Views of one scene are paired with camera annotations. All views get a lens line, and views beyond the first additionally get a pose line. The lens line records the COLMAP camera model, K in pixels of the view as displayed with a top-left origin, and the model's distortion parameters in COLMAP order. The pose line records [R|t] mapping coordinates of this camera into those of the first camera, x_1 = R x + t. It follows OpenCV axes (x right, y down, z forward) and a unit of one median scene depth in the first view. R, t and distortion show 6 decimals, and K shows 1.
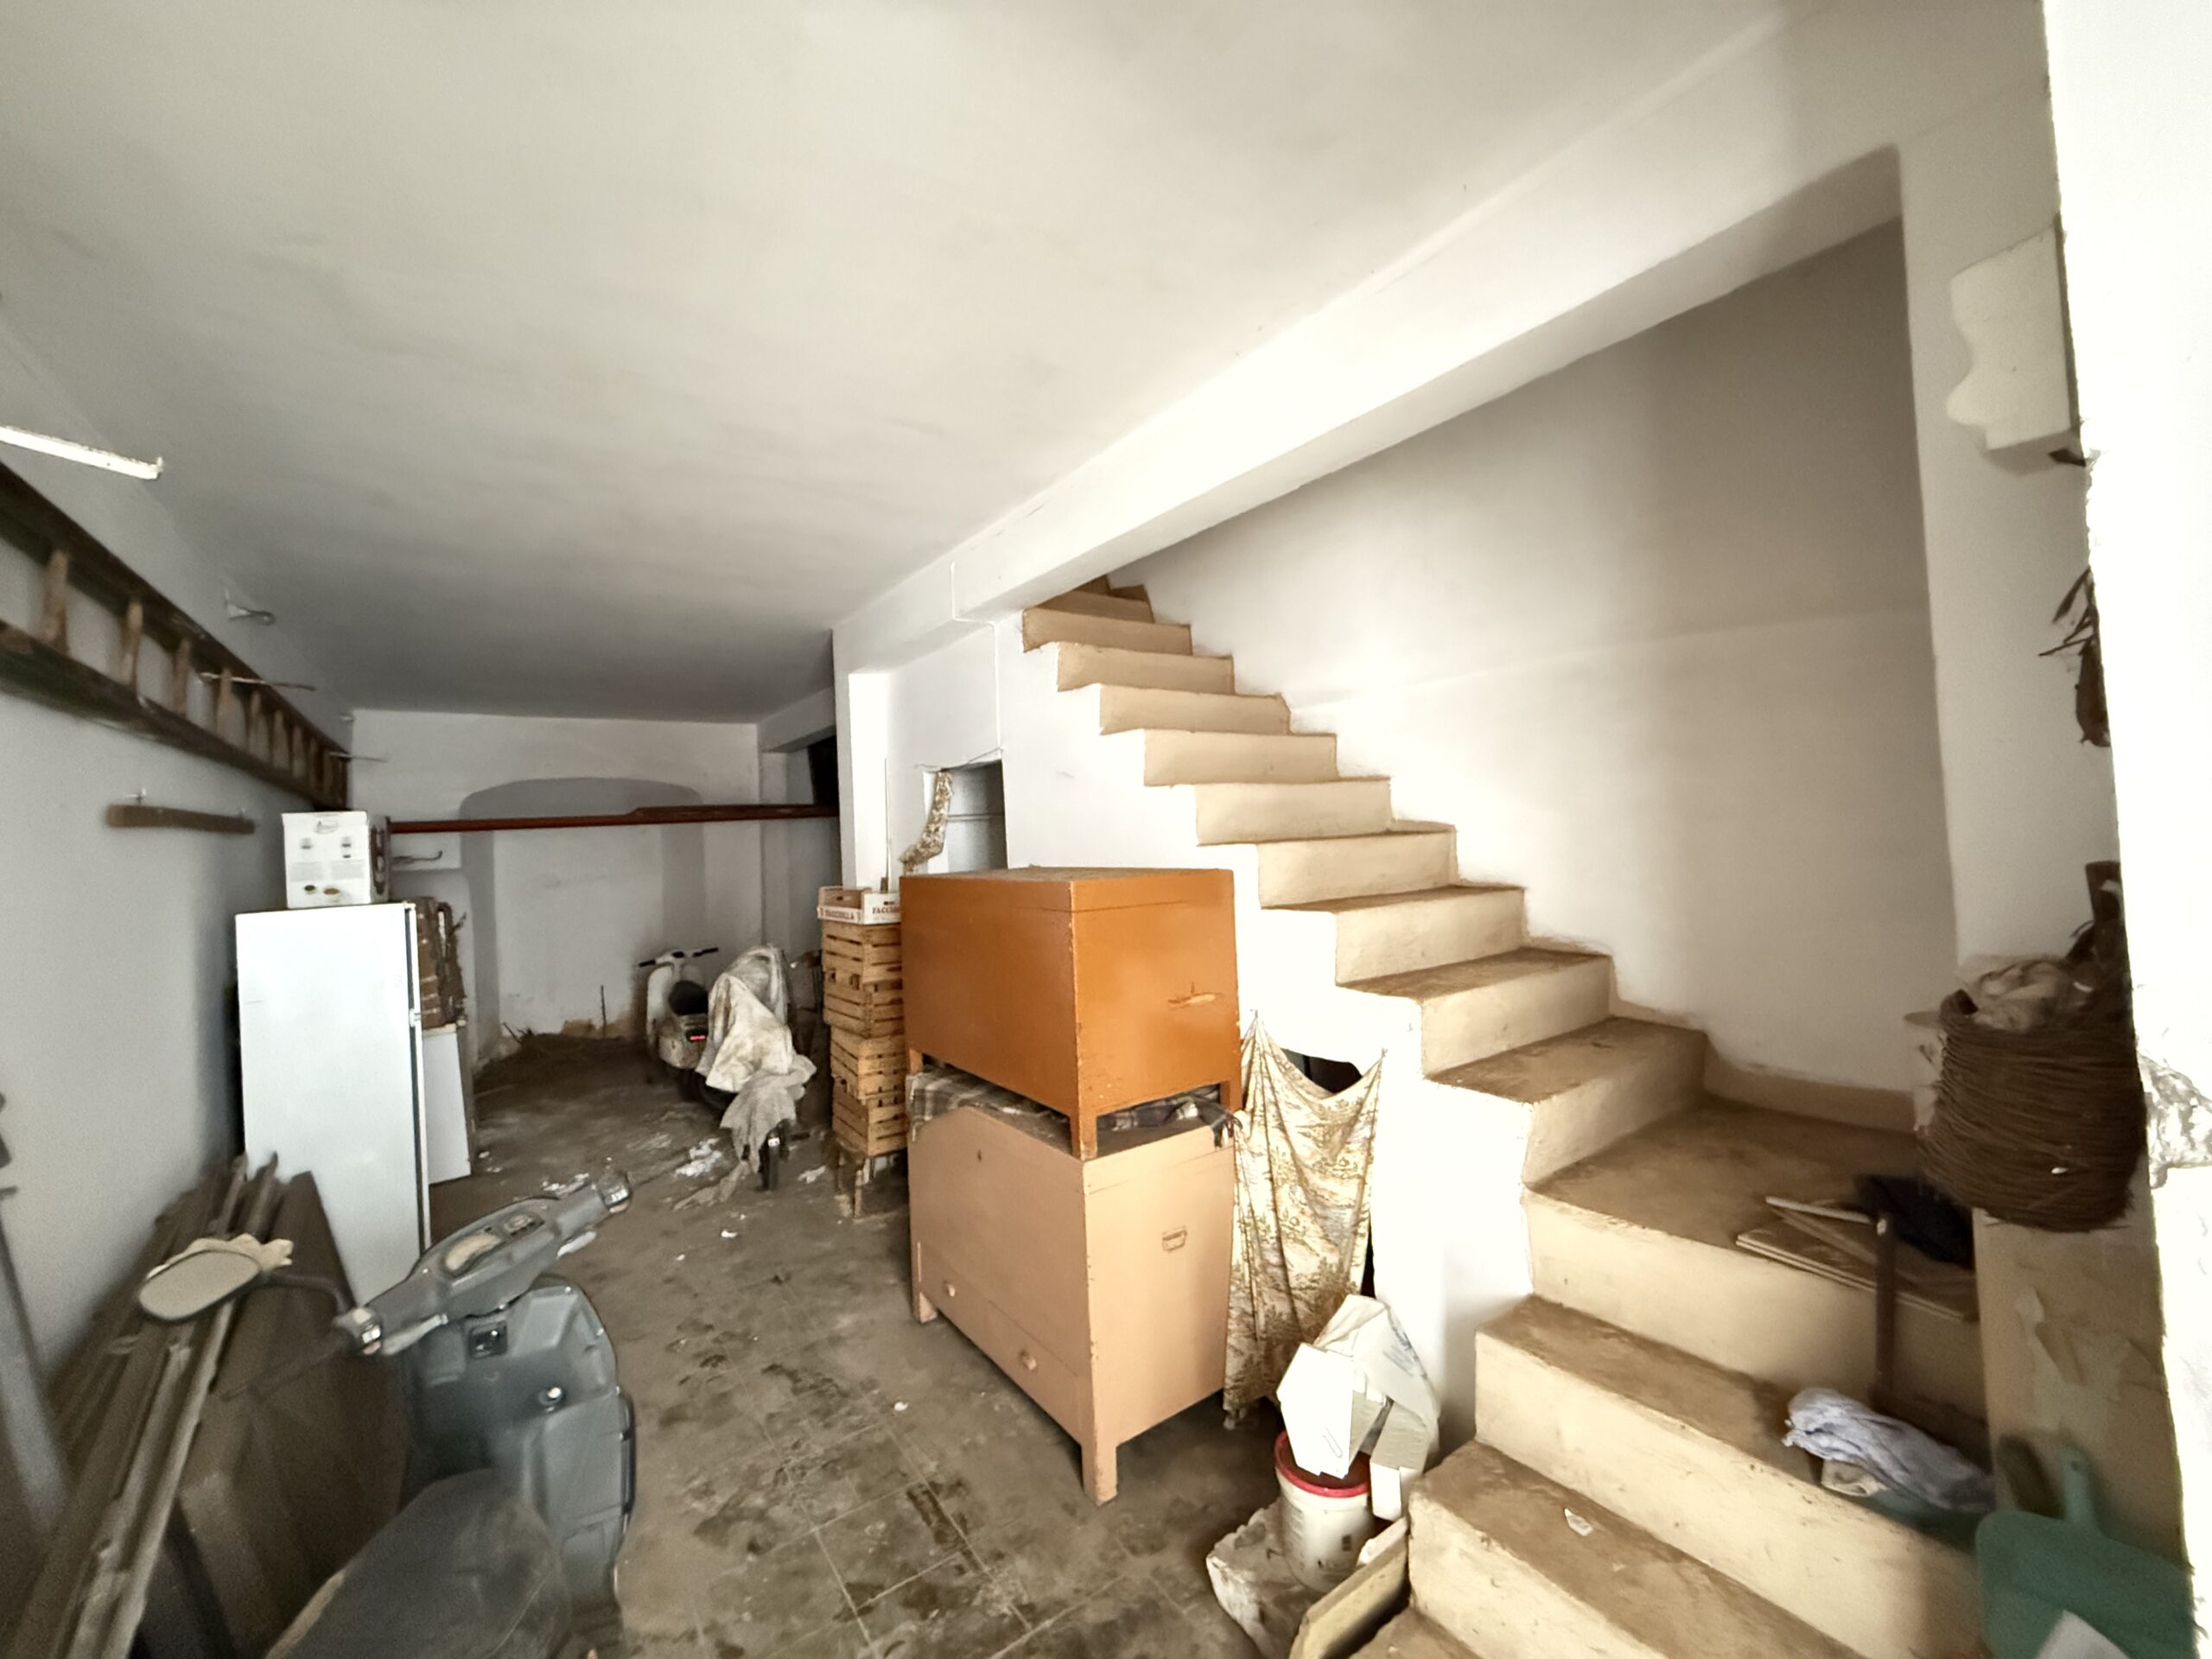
lens RADIAL K [[894.6, 0, 1105.2], [0, 894.6, 835.2], [0, 0, 1]] dist [0.001291, 0.000129]
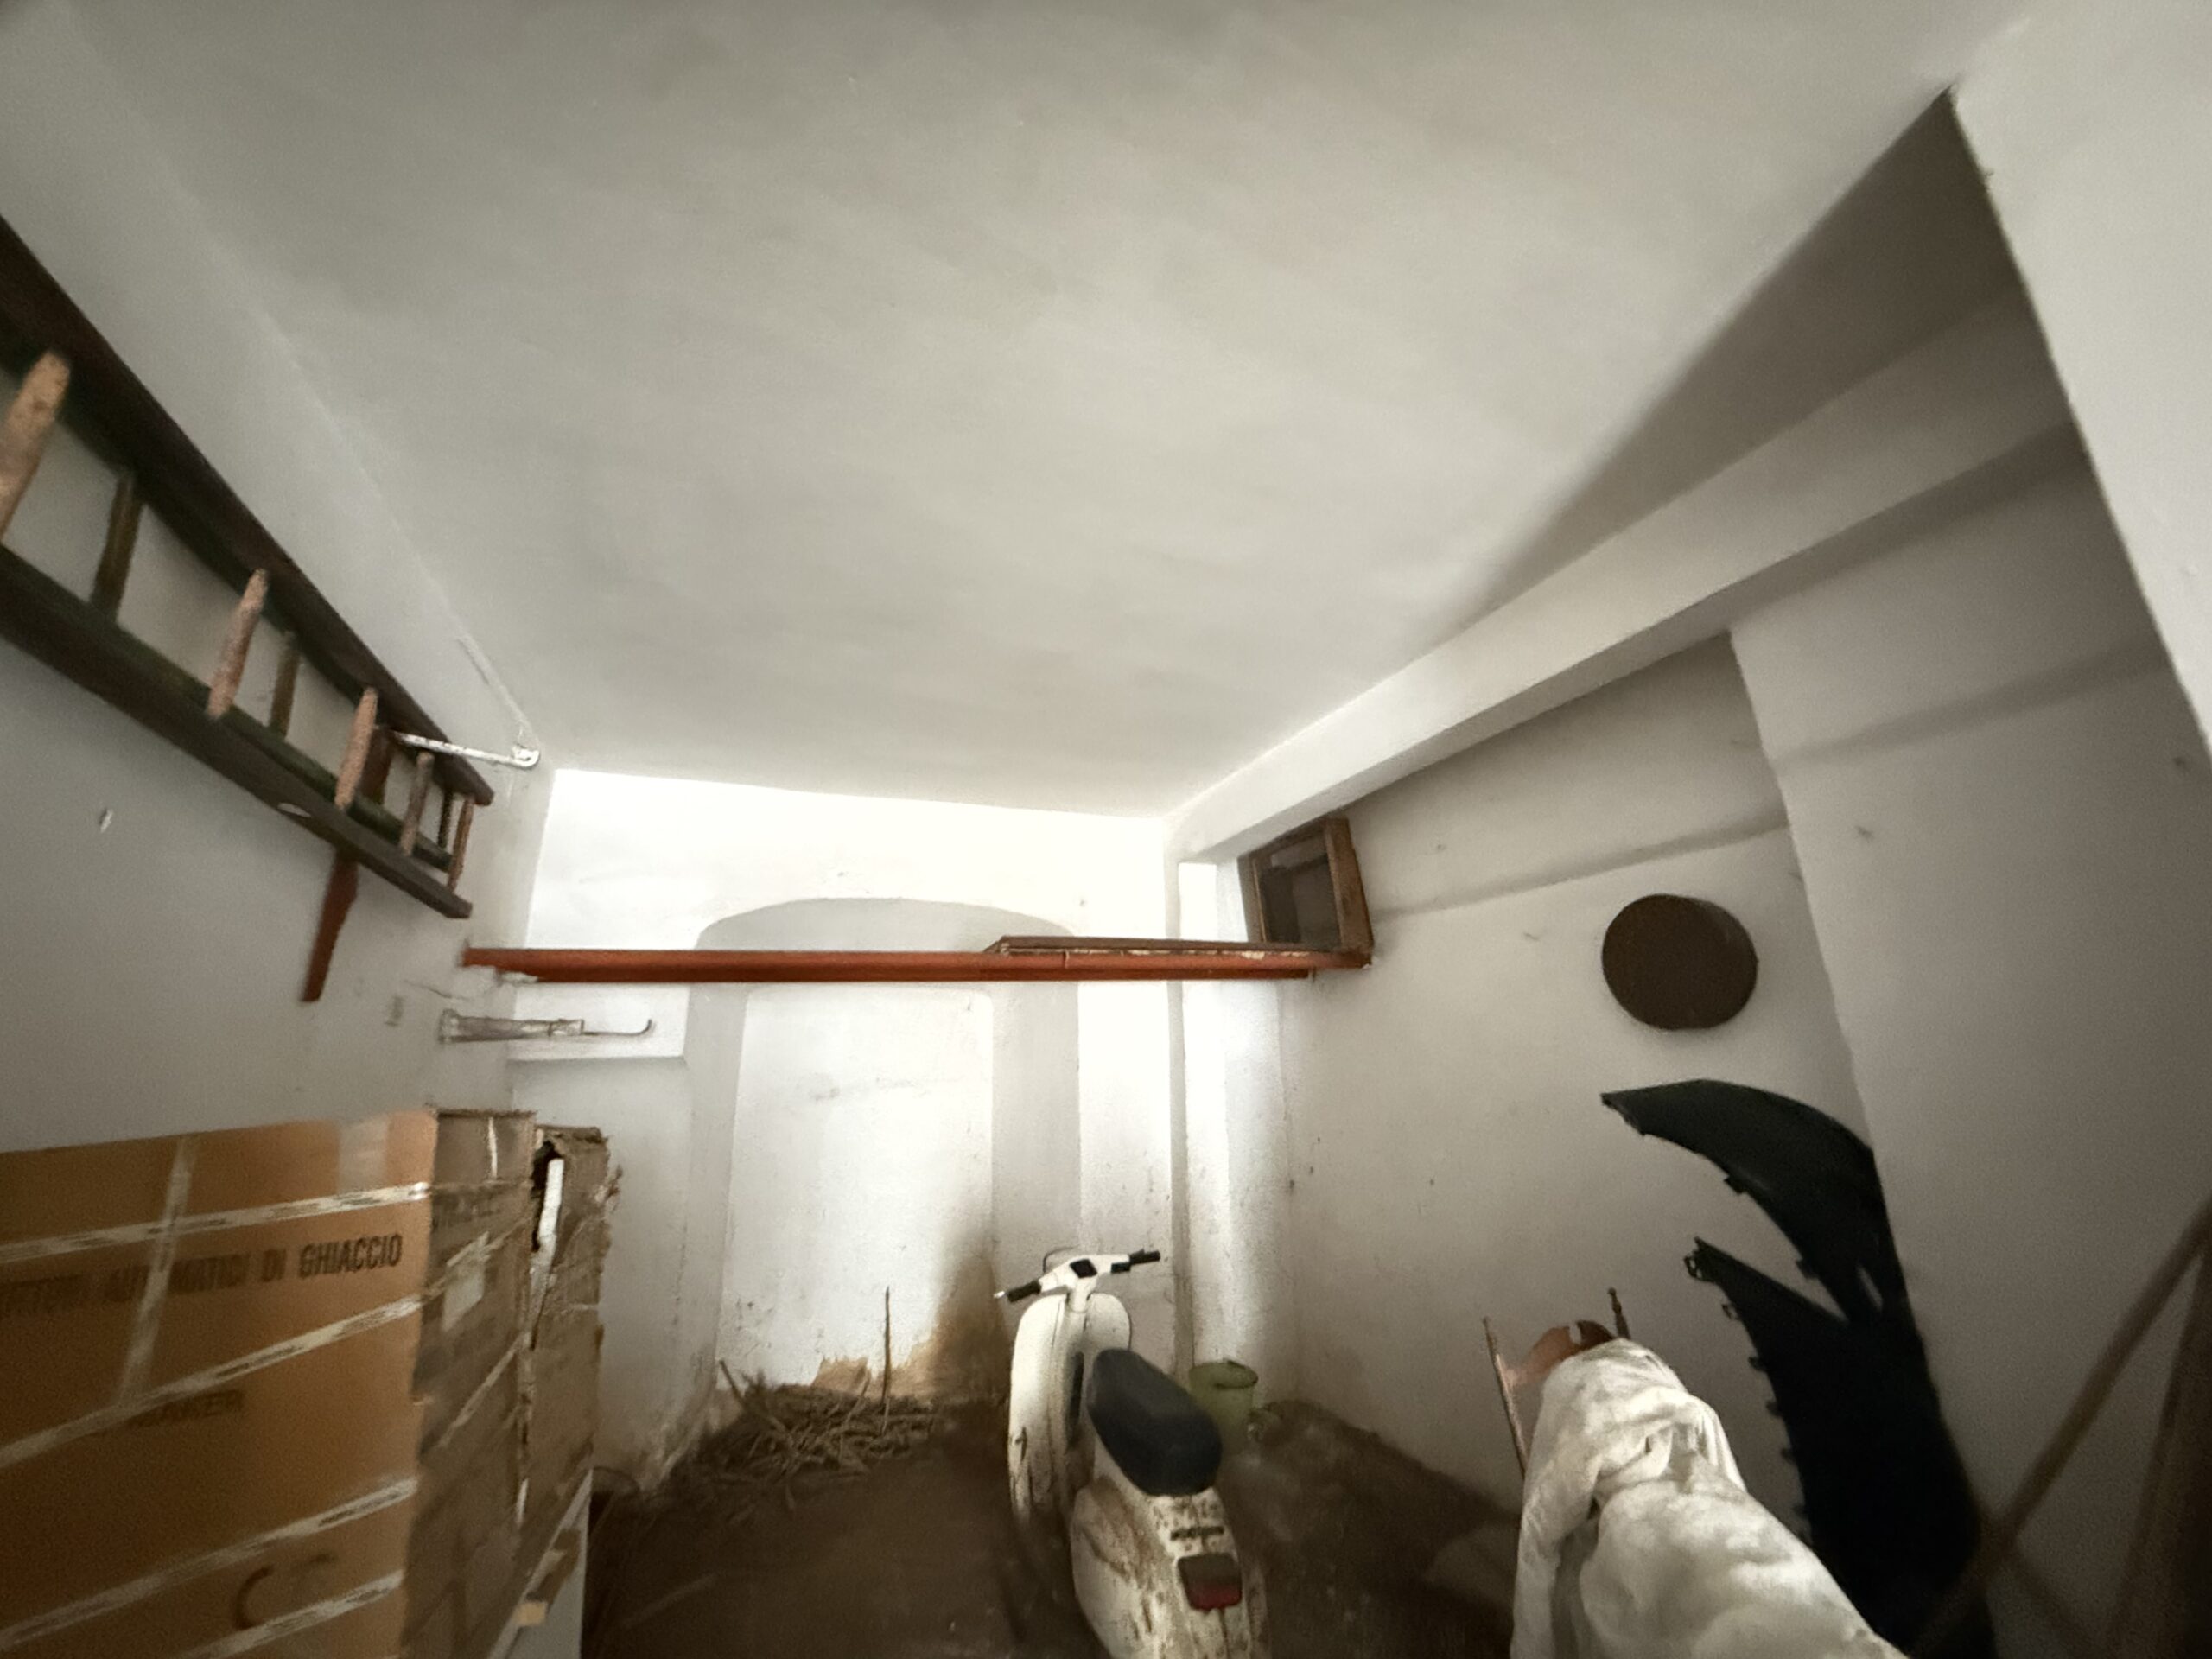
lens RADIAL K [[894.6, 0, 1098.4], [0, 894.6, 824.6], [0, 0, 1]] dist [0.001291, 0.000129]
pose [[0.970367, -0.046624, -0.237096, -0.710714], [-0.015735, 0.966933, -0.254544, 0.072225], [0.241124, 0.250731, 0.937546, 1.078833]]
